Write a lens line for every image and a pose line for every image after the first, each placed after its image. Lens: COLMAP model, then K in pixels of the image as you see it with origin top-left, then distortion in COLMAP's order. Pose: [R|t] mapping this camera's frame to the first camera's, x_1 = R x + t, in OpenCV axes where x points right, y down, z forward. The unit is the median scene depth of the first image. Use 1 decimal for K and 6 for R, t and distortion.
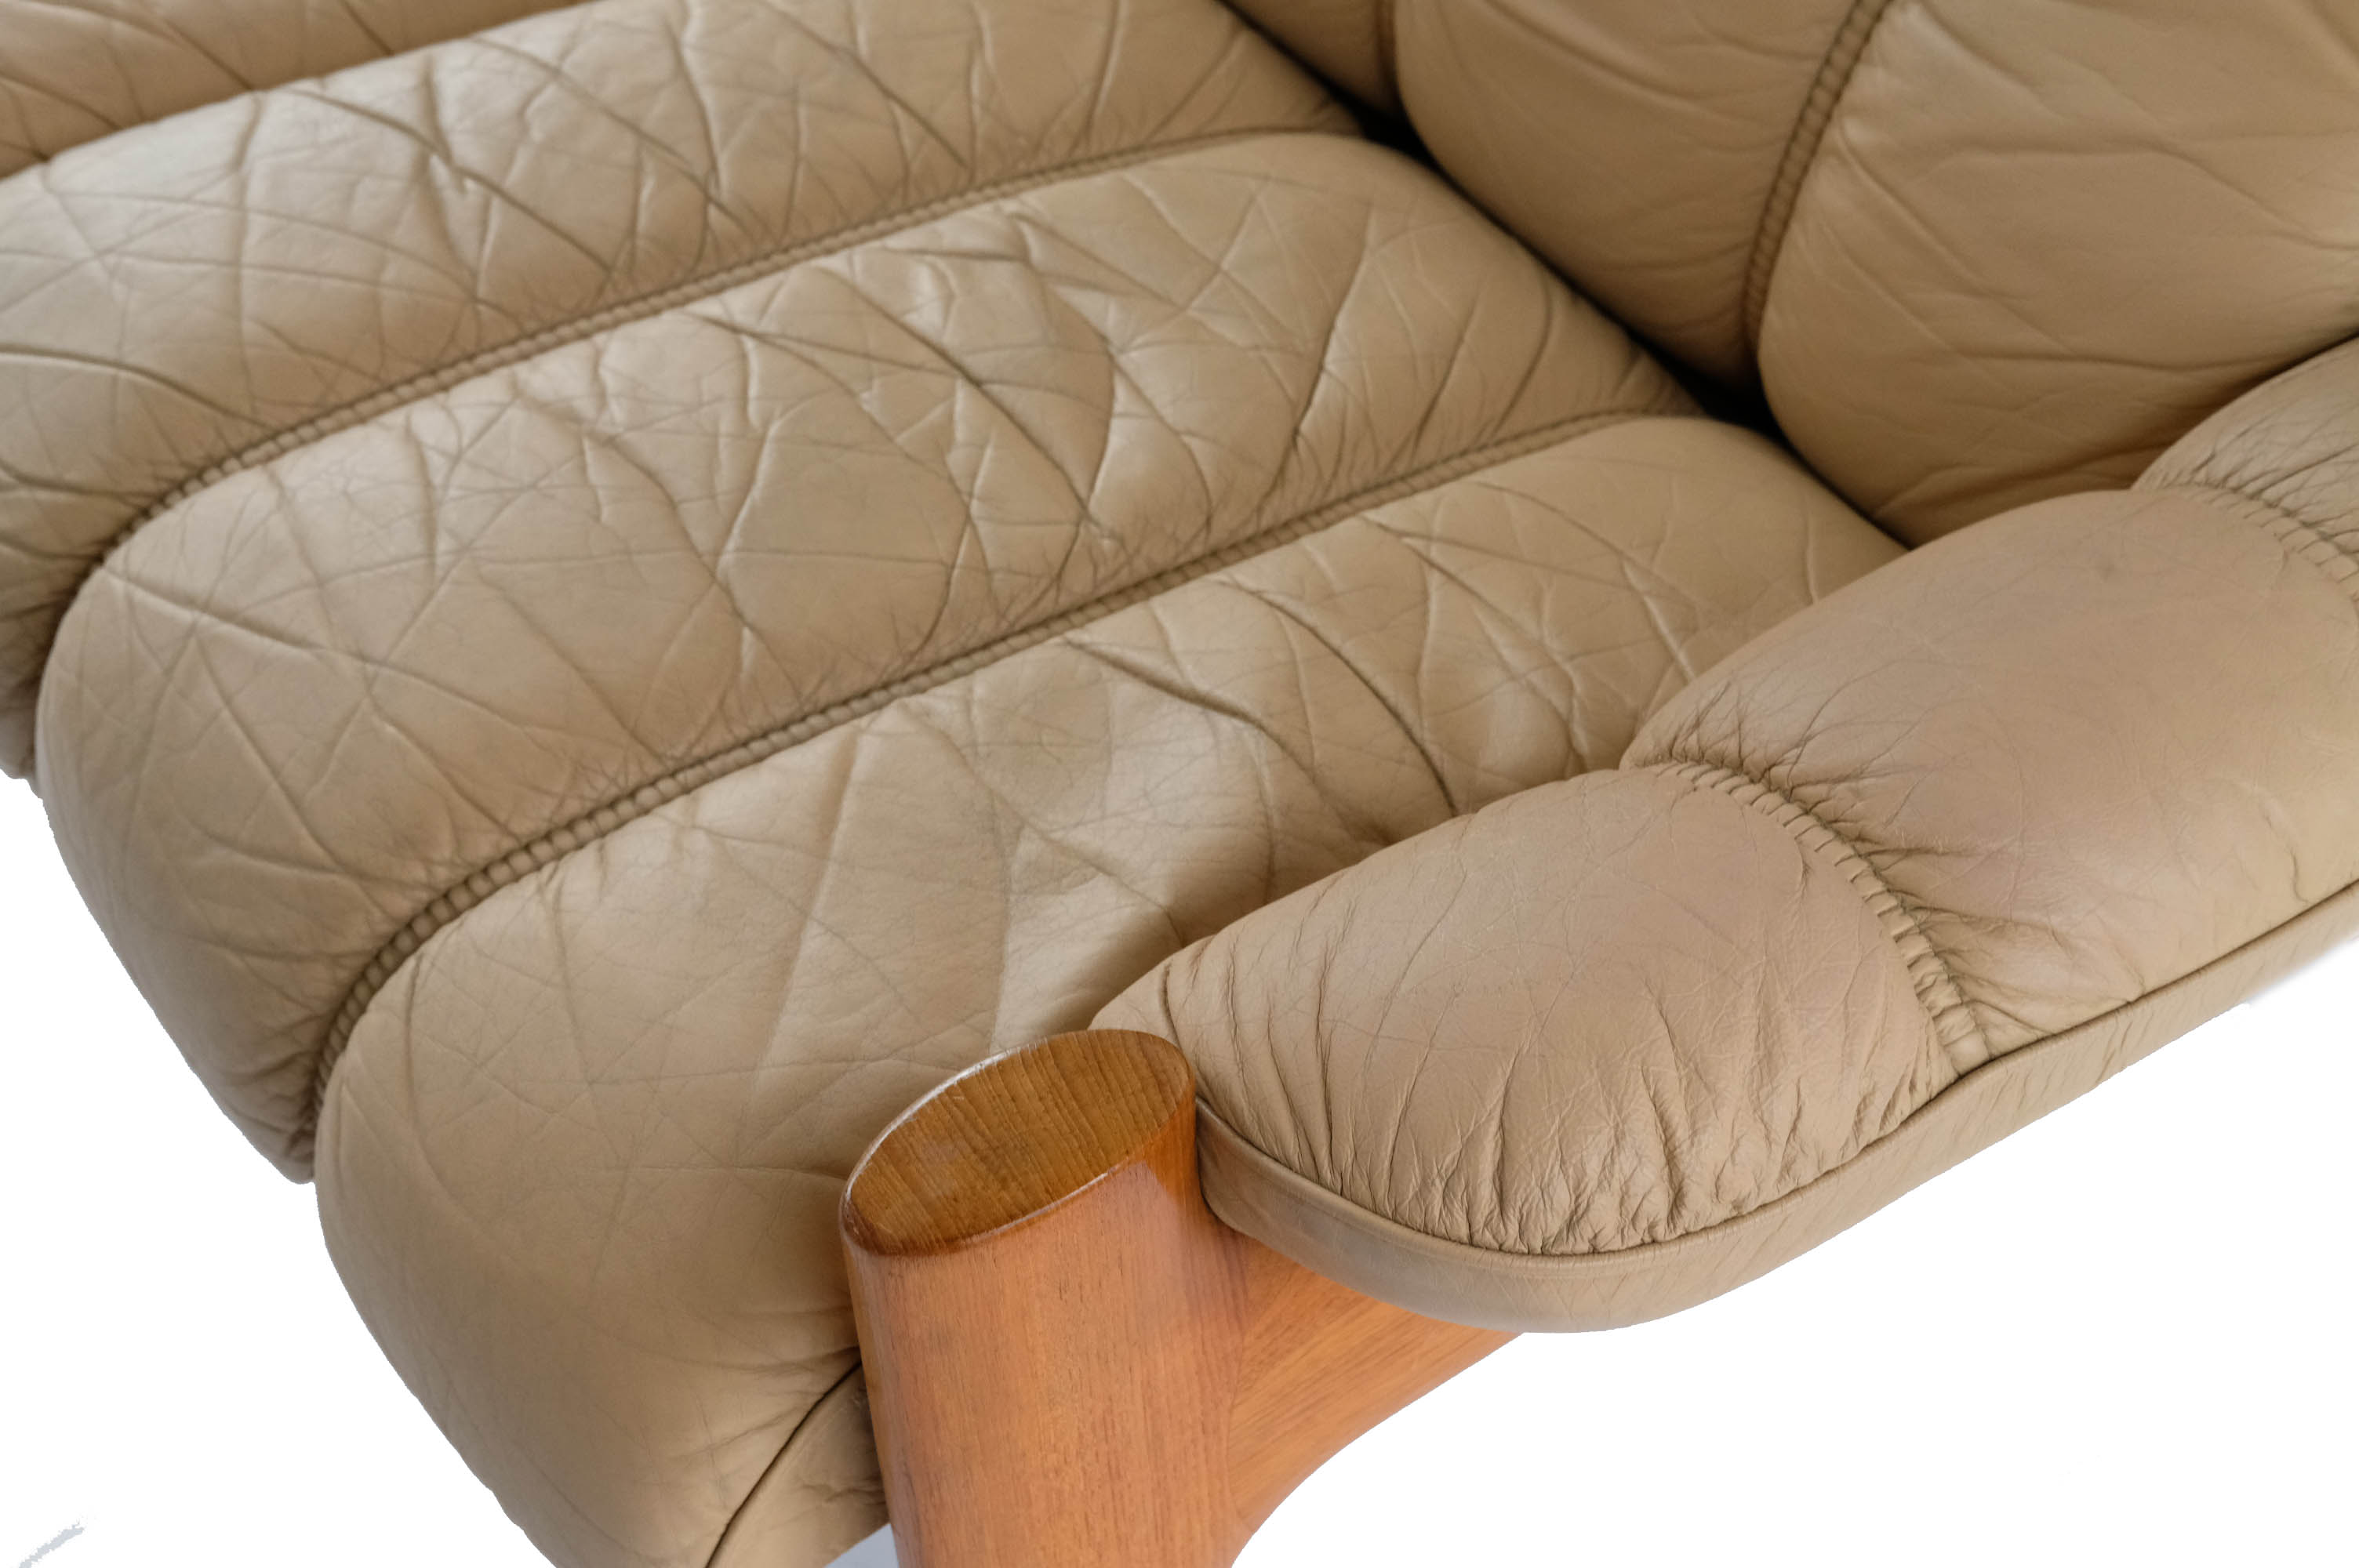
lens RADIAL K [[3928.2, 0, 1182.5], [0, 3928.2, 780.5], [0, 0, 1]] dist [0.064171, 0.000000]
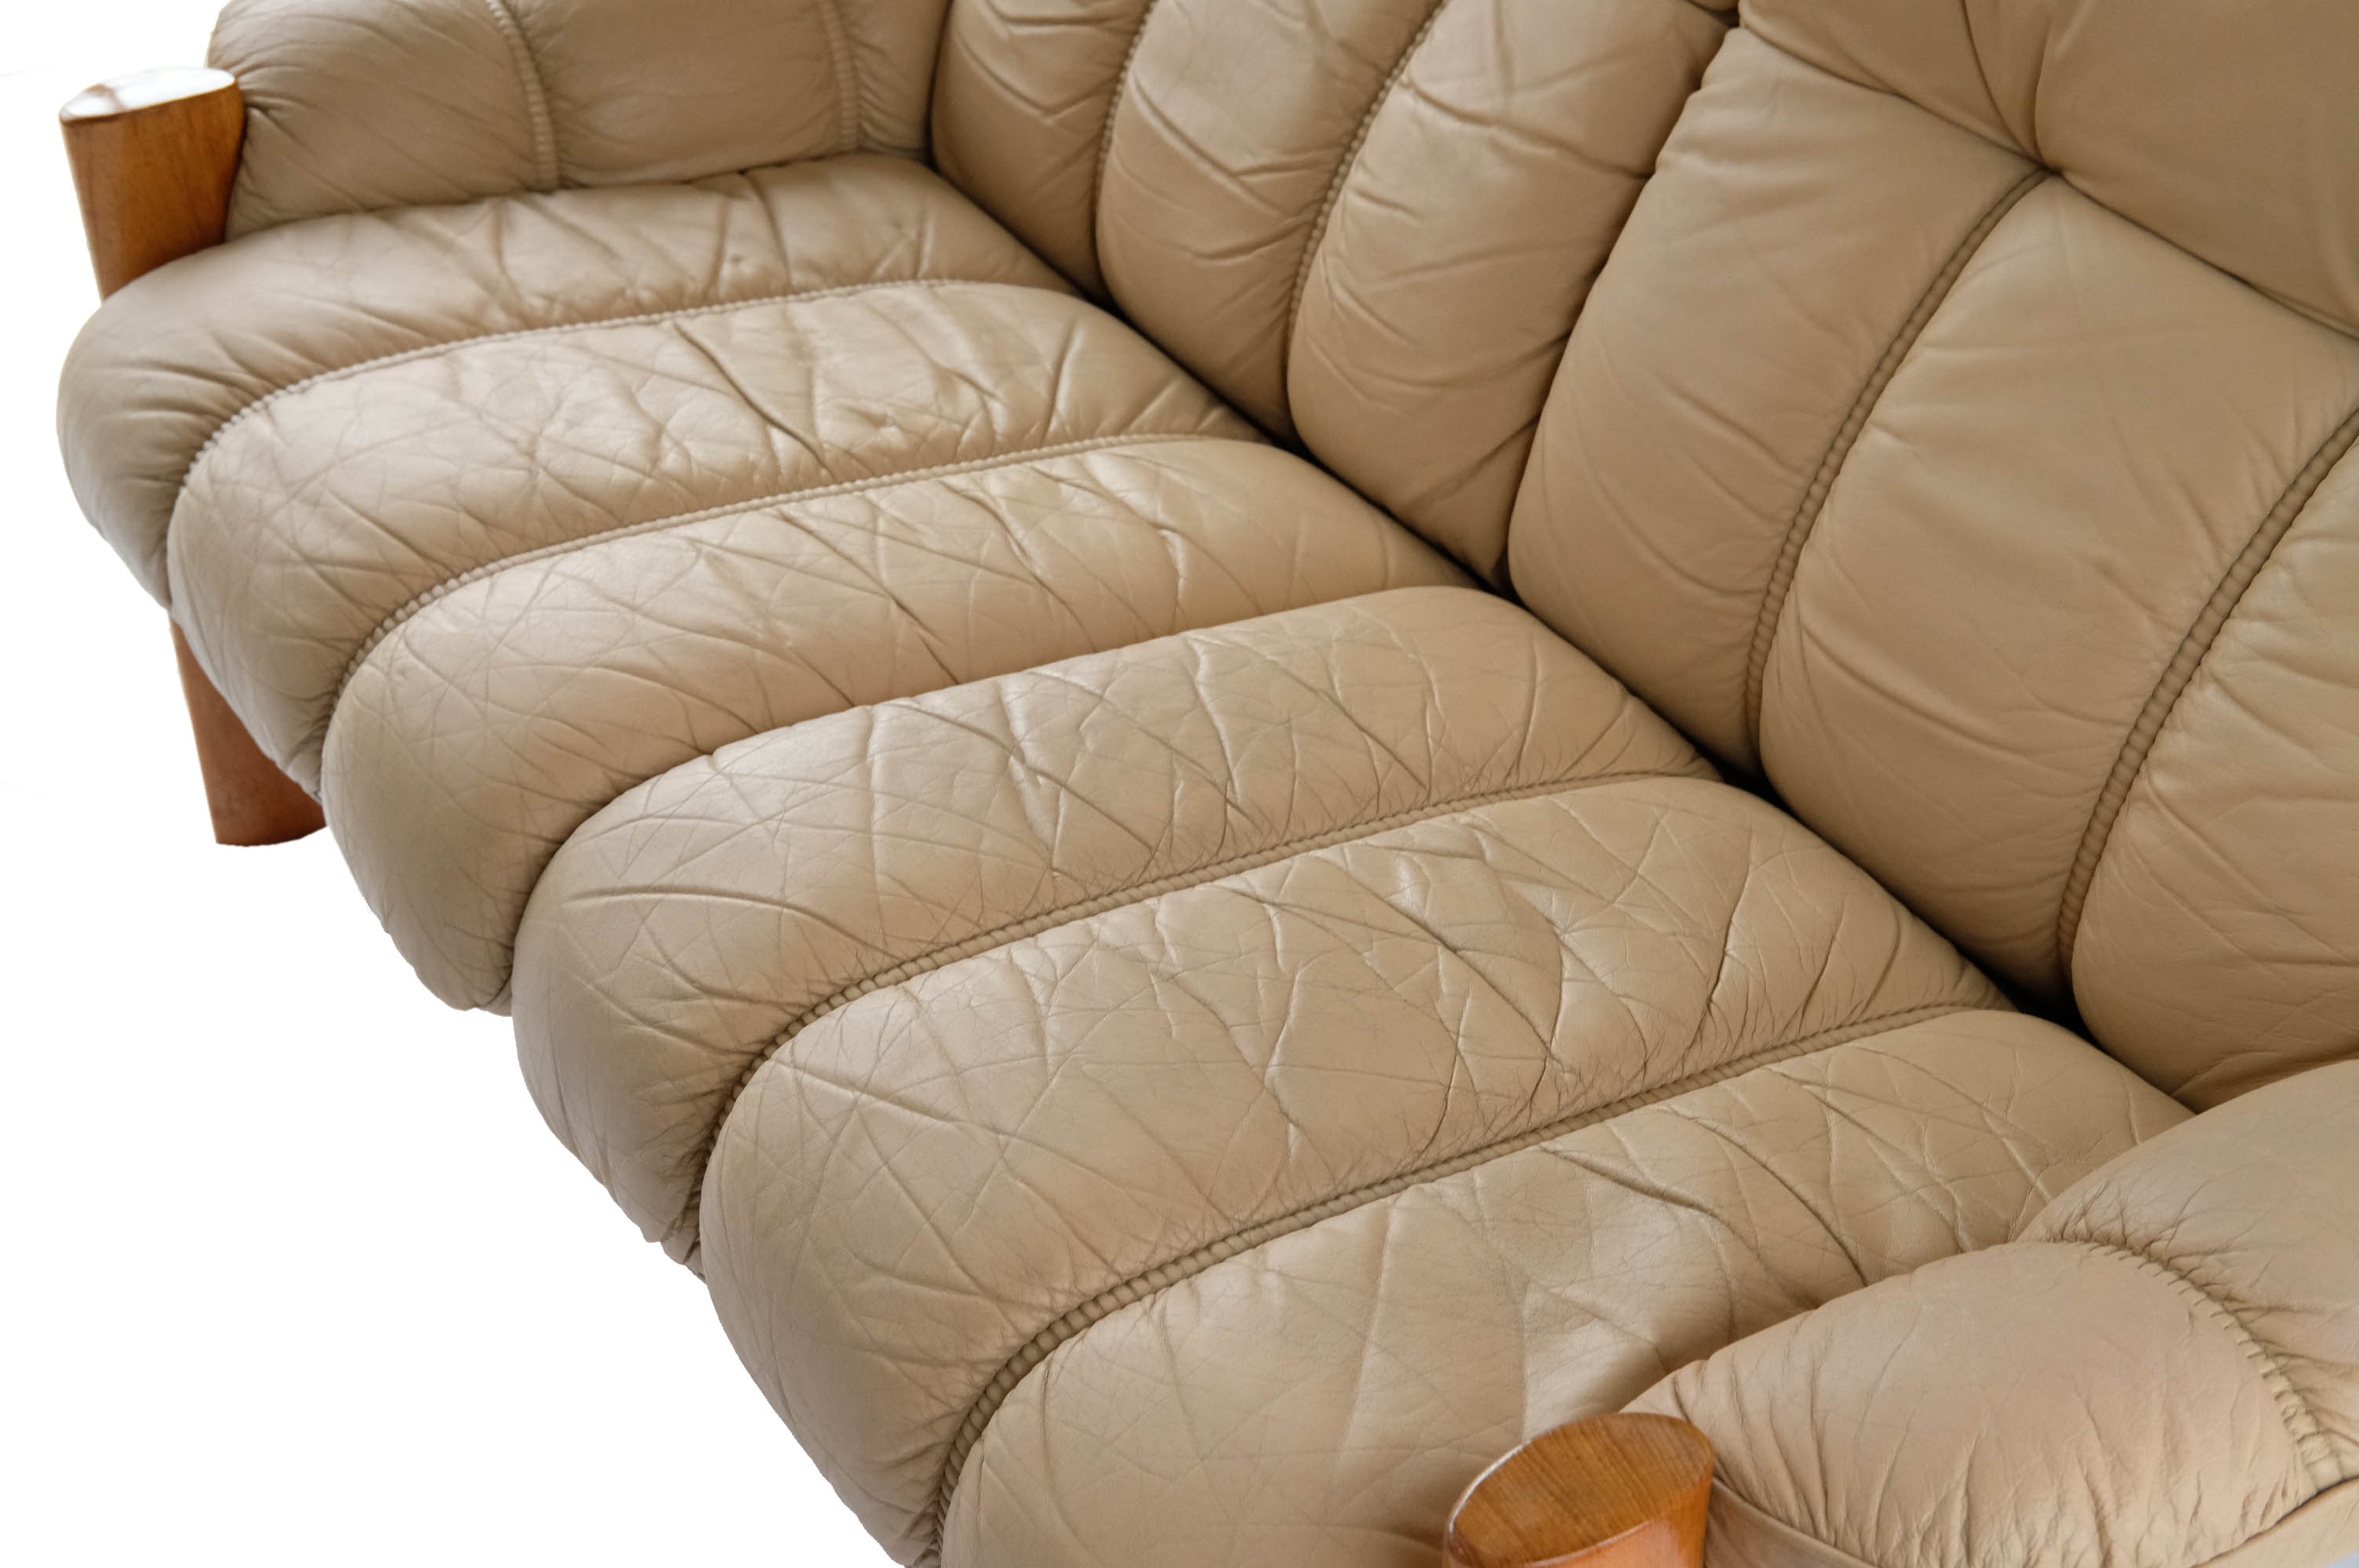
lens RADIAL K [[3928.2, 0, 1177.9], [0, 3928.2, 786.0], [0, 0, 1]] dist [0.064171, 0.000000]
pose [[0.999166, 0.039437, -0.010545, -0.135083], [-0.040737, 0.979984, -0.194862, 0.098135], [0.002650, 0.195129, 0.980774, -0.235167]]
